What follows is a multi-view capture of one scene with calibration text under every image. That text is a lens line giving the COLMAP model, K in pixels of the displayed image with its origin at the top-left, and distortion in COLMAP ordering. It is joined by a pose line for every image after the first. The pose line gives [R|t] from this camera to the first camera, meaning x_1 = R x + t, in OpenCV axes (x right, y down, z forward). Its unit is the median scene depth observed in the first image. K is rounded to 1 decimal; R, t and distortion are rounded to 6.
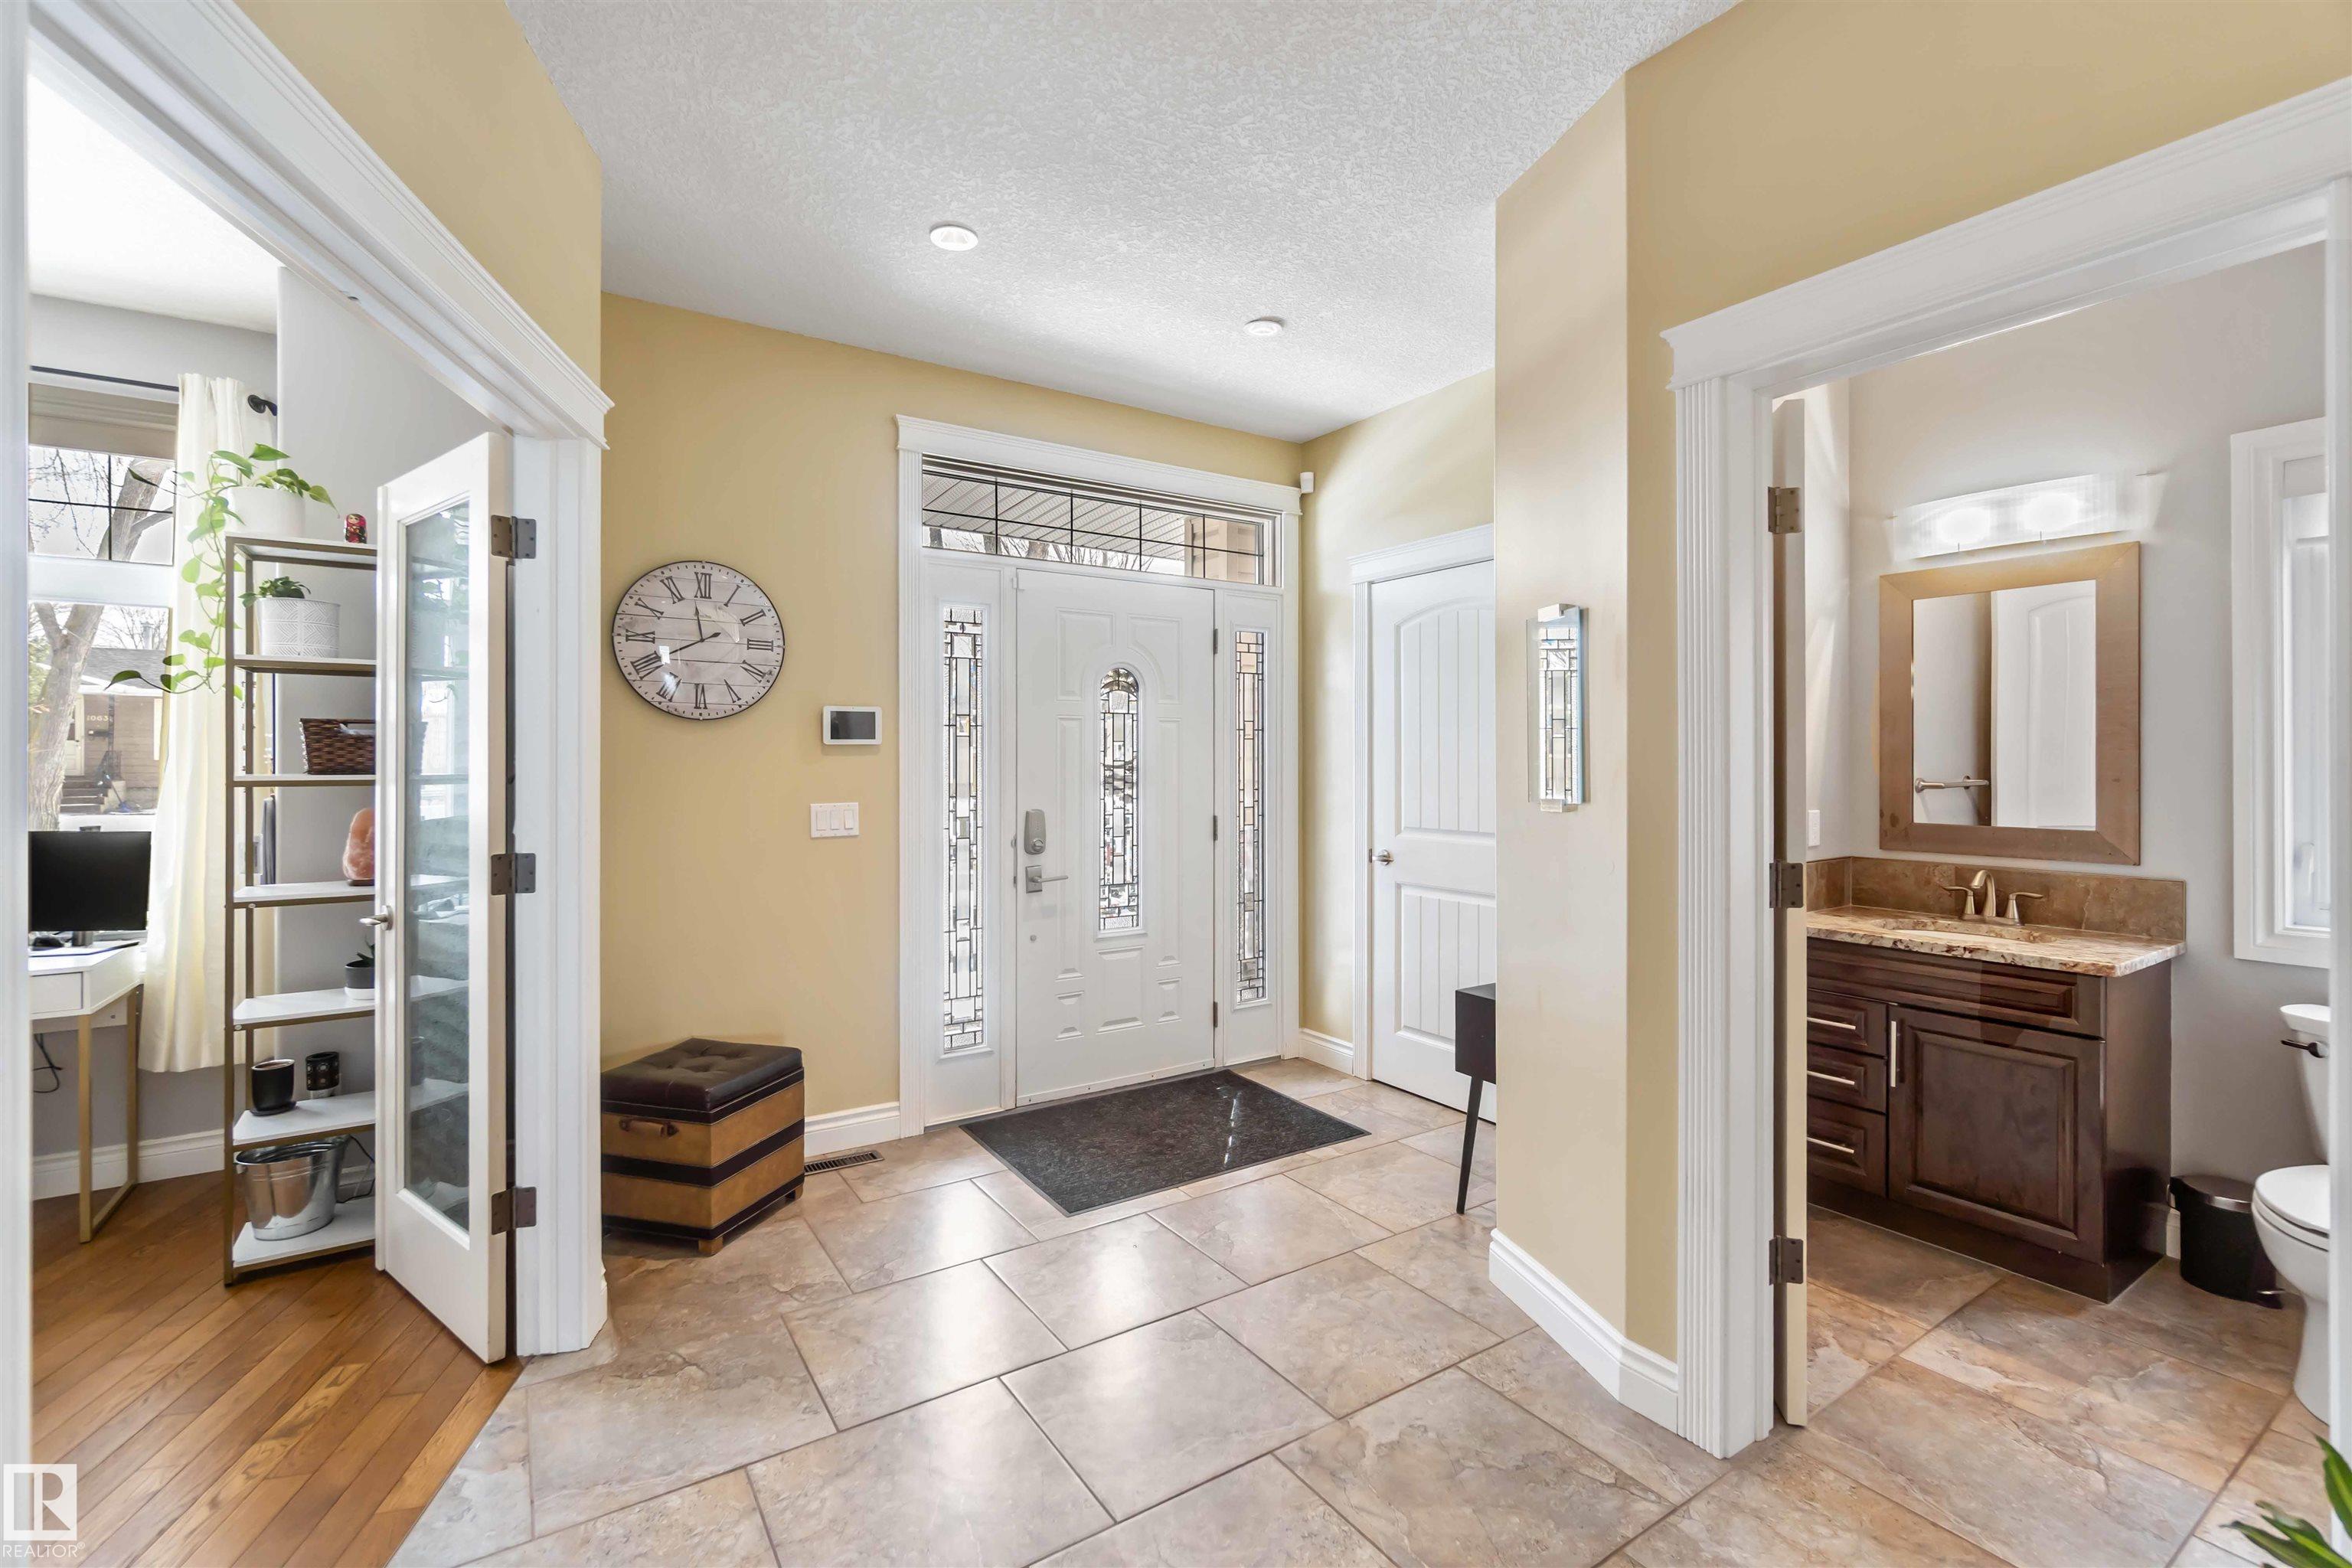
lens RADIAL K [[1030.0, 0, 1167.7], [0, 1030.0, 765.4], [0, 0, 1]] dist [0.000246, 0.000464]
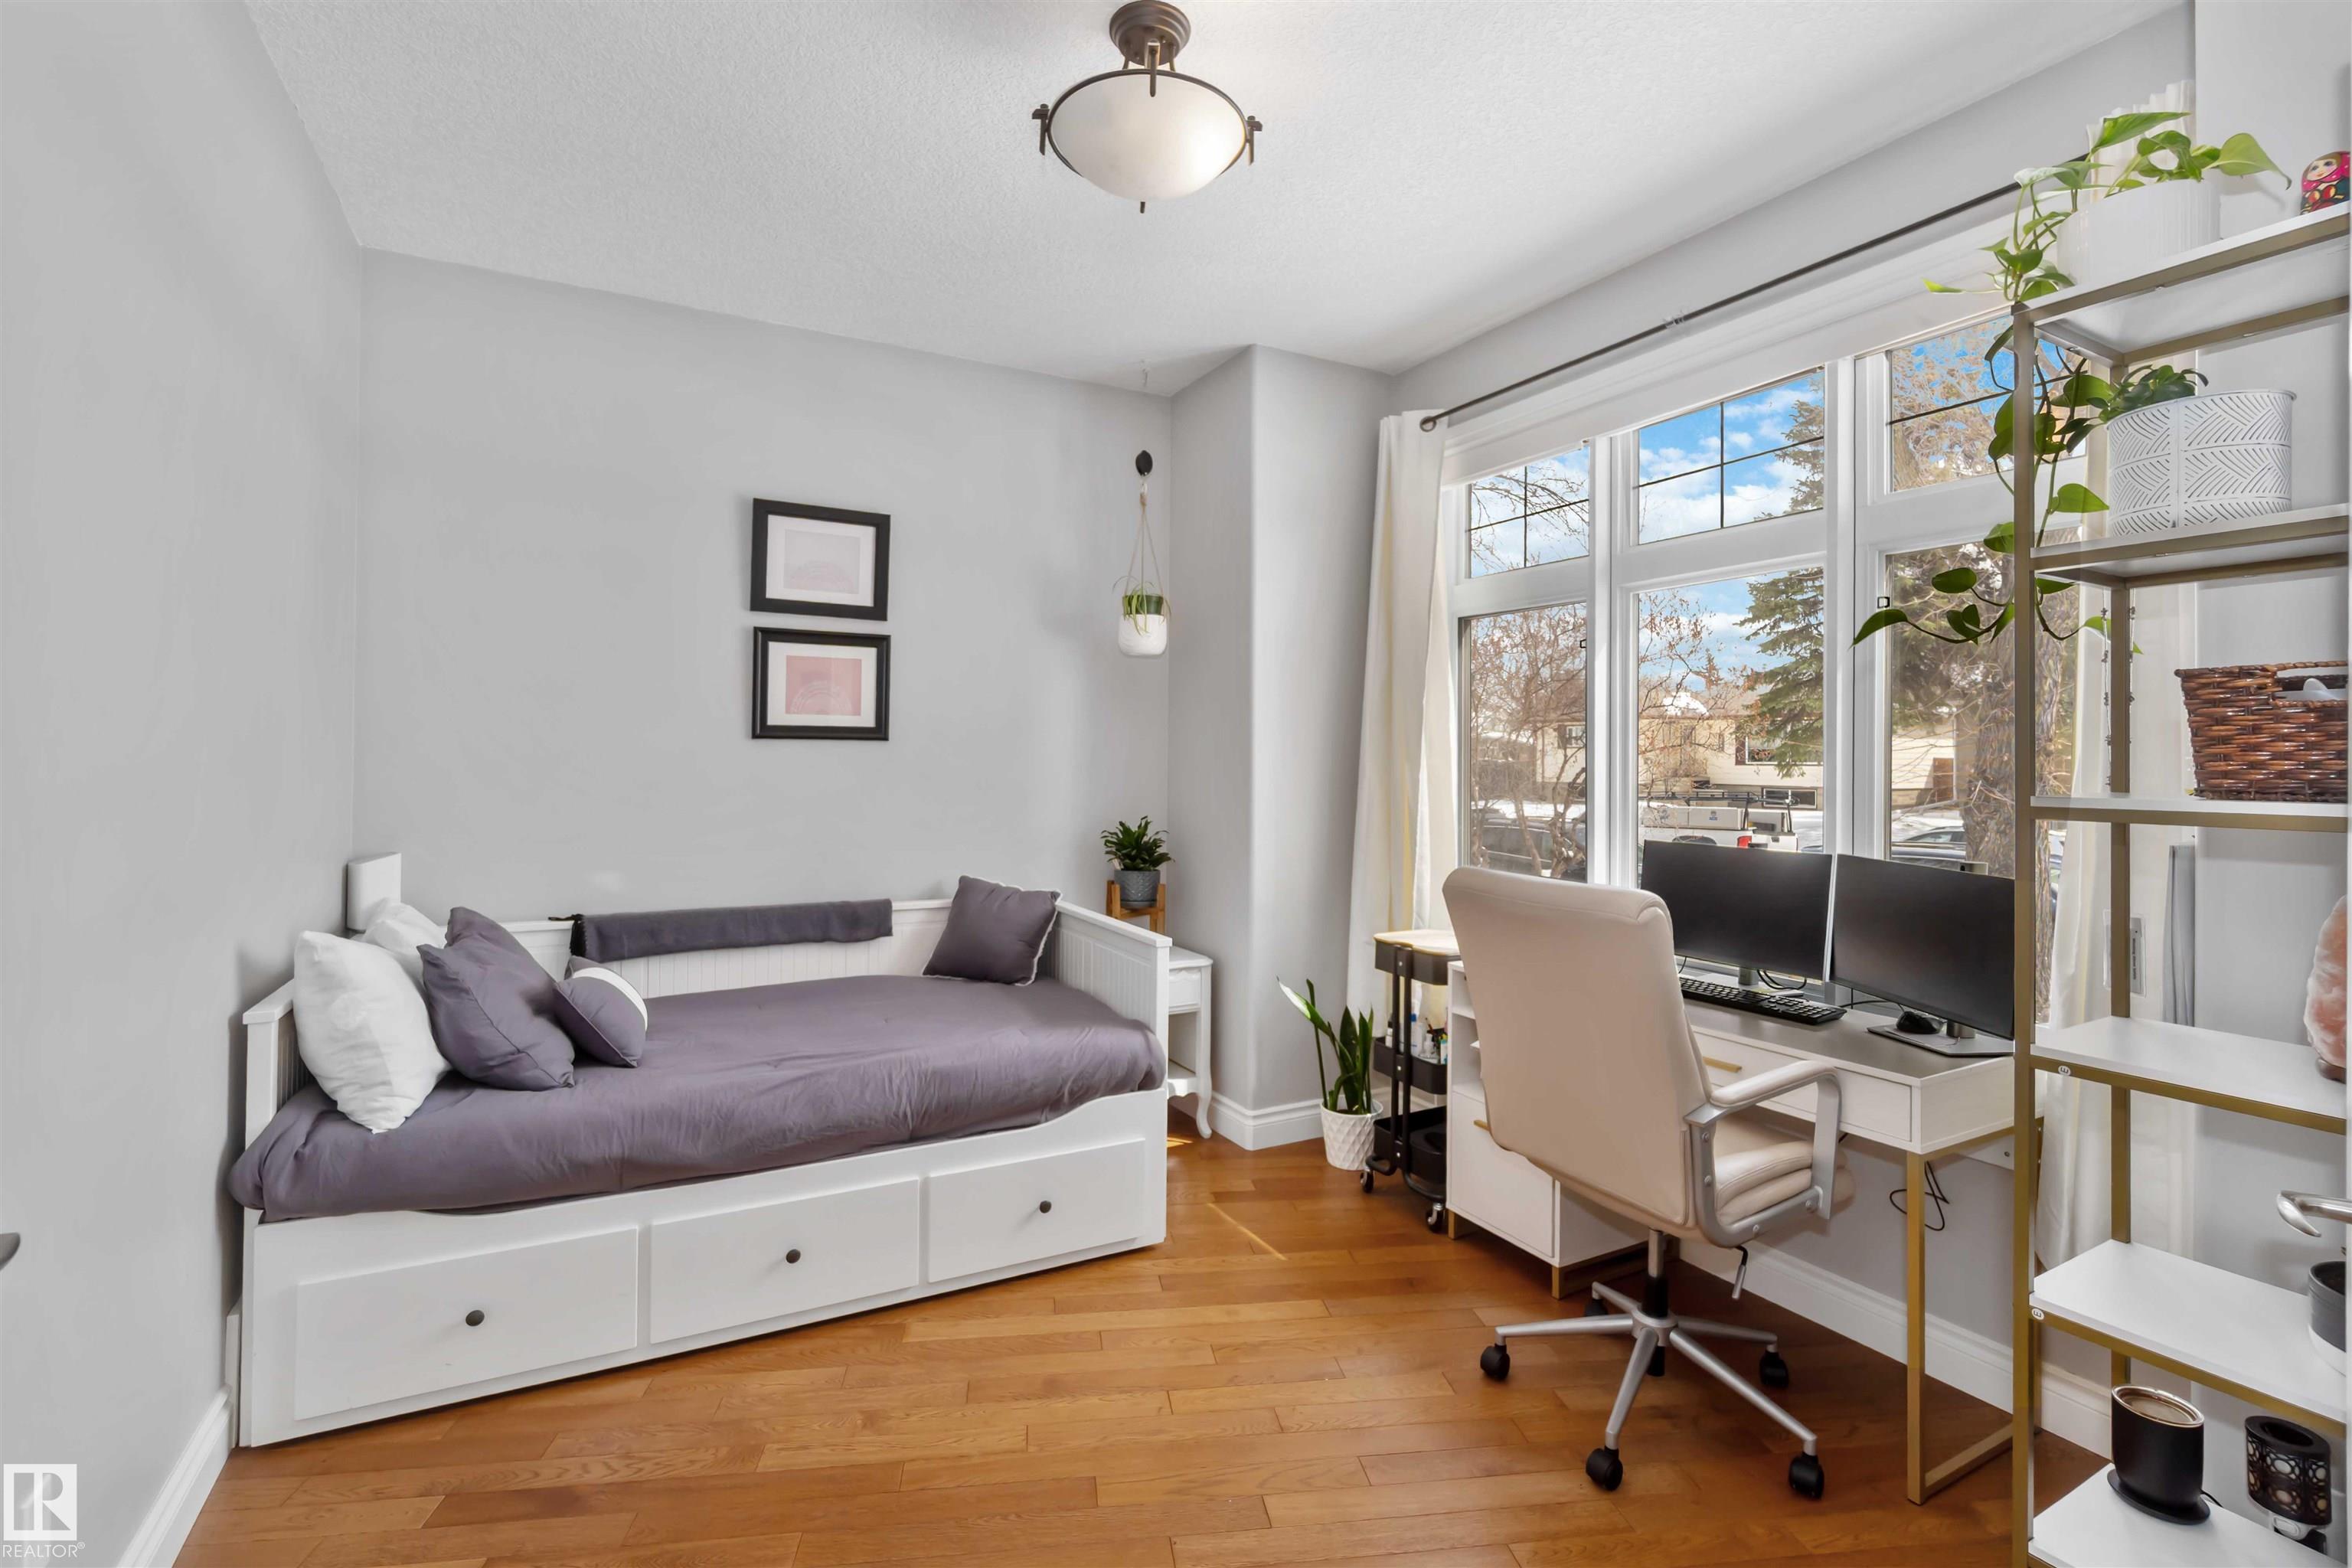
lens RADIAL K [[1030.0, 0, 1158.8], [0, 1030.0, 745.1], [0, 0, 1]] dist [0.000246, 0.000464]
pose [[-0.093339, -0.014108, -0.995534, -0.312907], [-0.008427, 0.999875, -0.013380, -0.004089], [0.995599, 0.007141, -0.093447, 0.523833]]
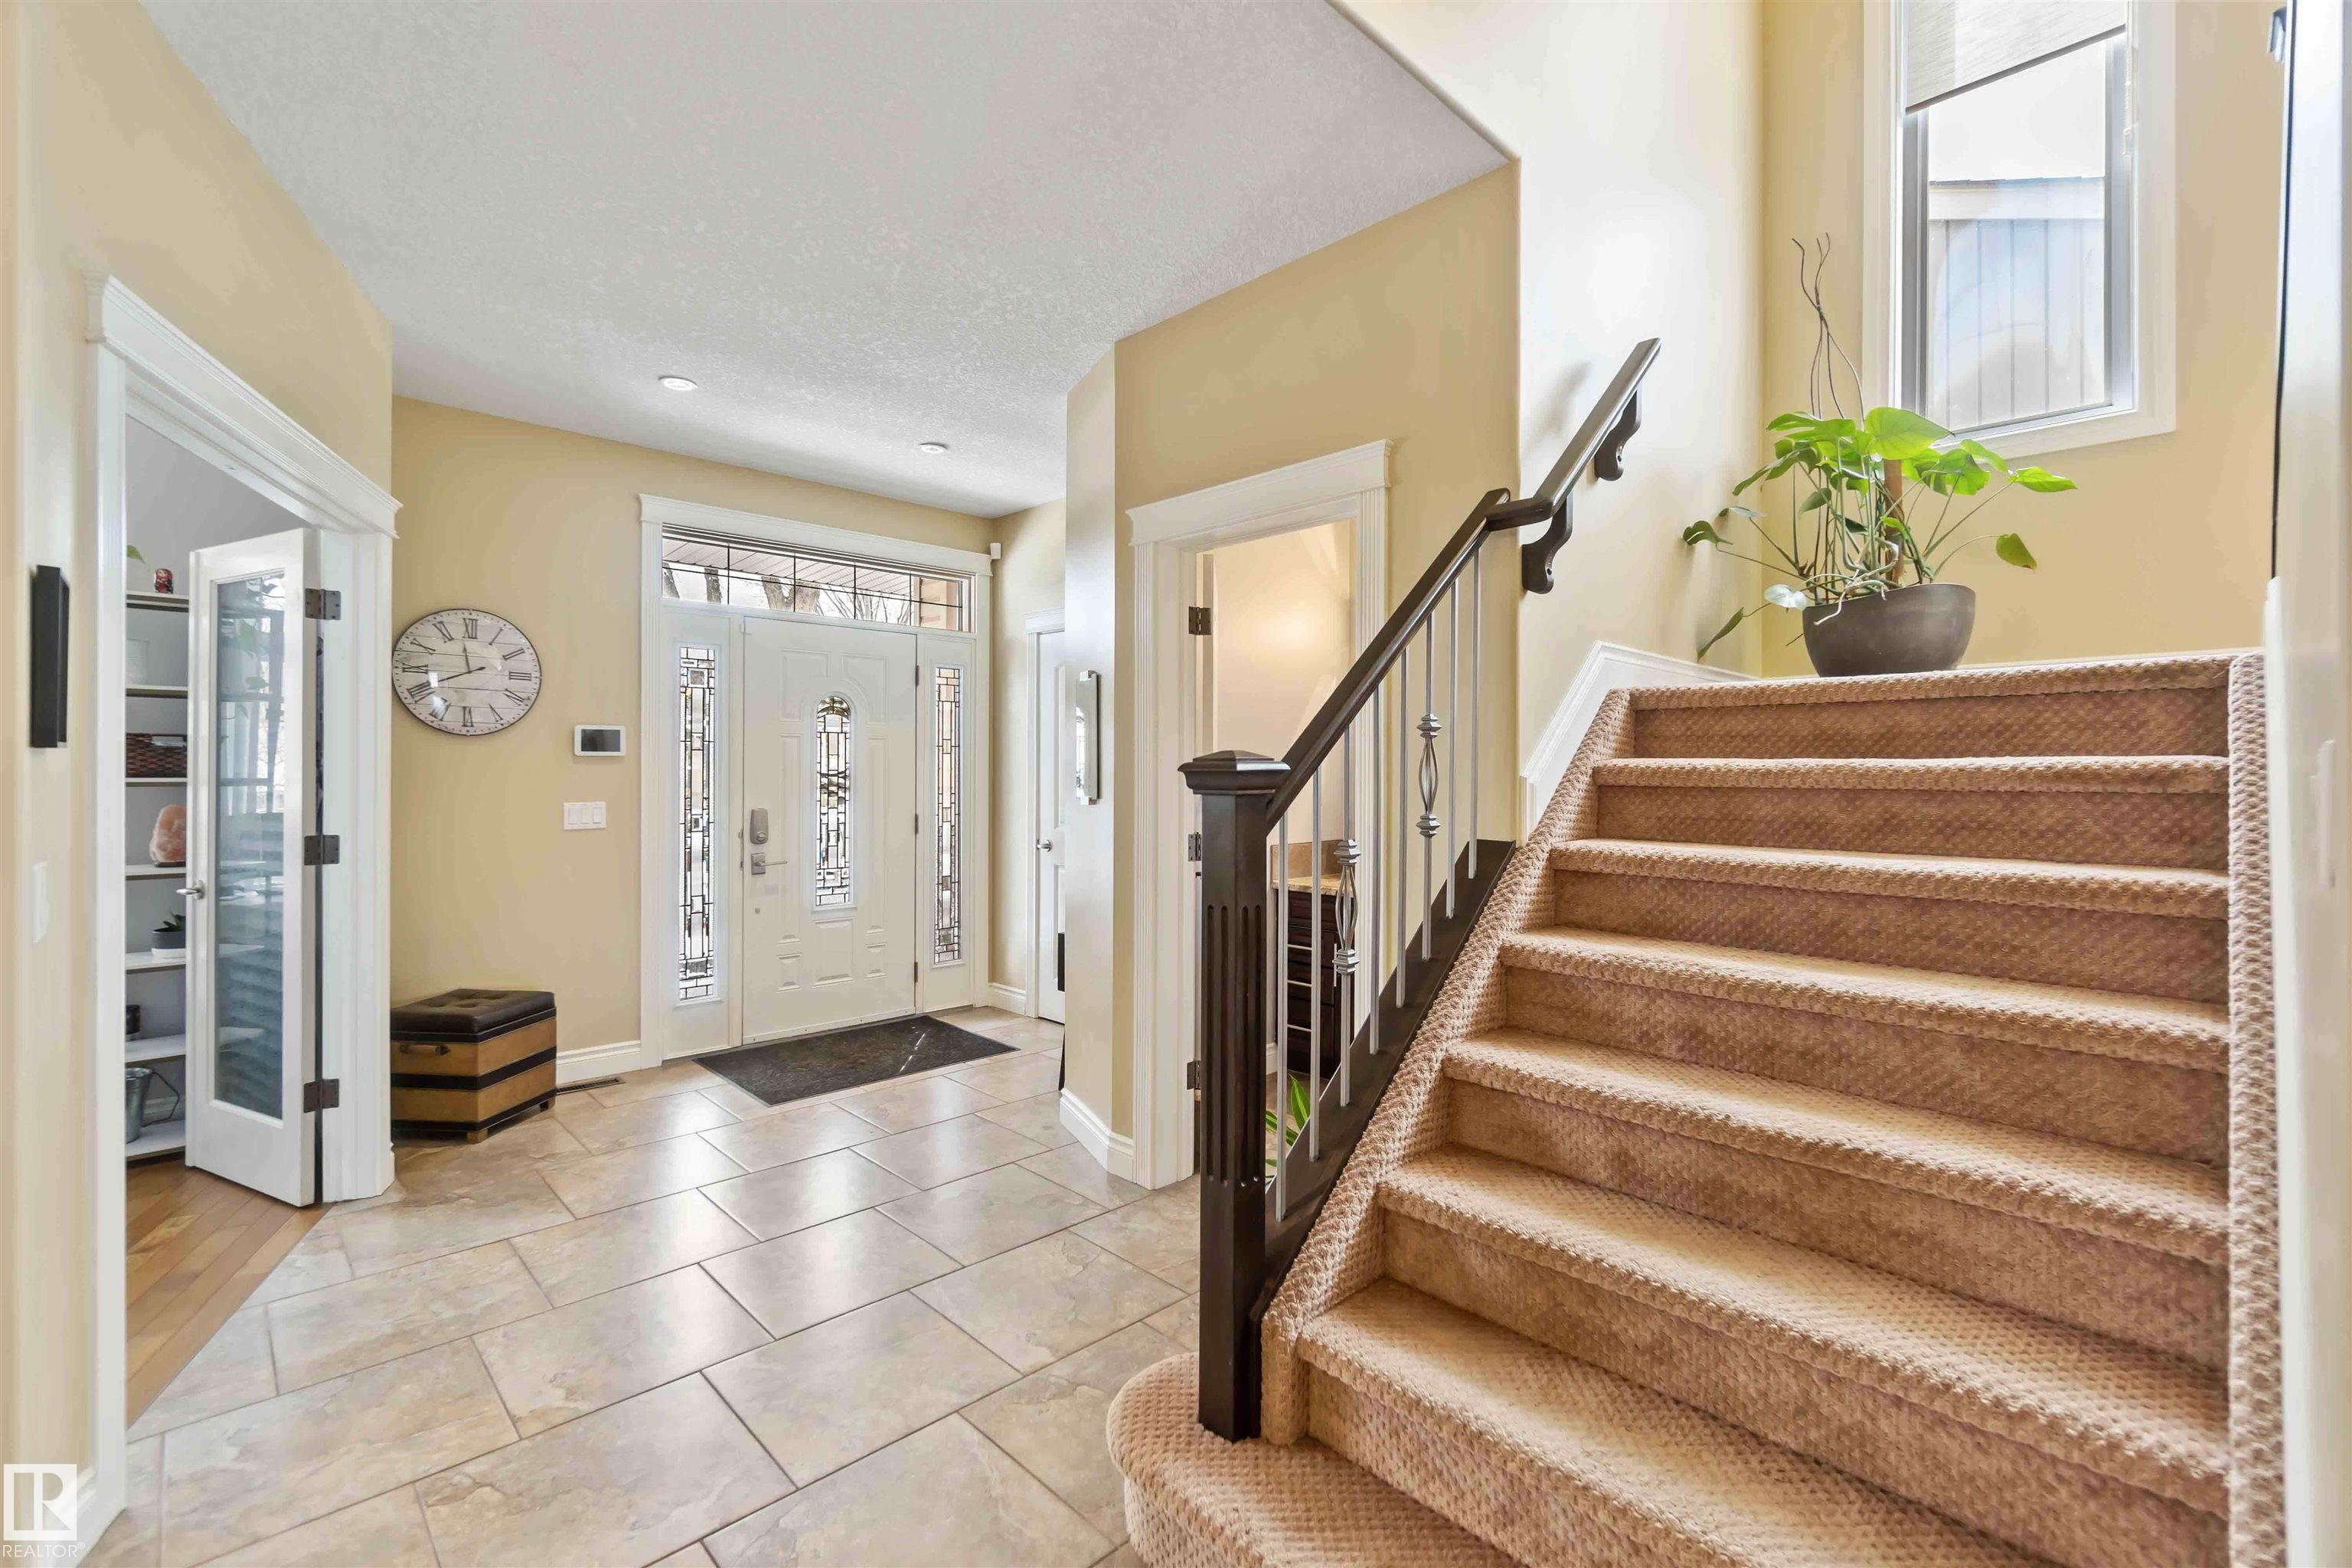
lens RADIAL K [[1030.0, 0, 1169.3], [0, 1030.0, 777.1], [0, 0, 1]] dist [0.000246, 0.000464]
pose [[0.982508, 0.004441, 0.186168, 0.159039], [-0.004837, 0.999987, 0.001674, 0.000127], [-0.186158, -0.002545, 0.982516, -0.407720]]
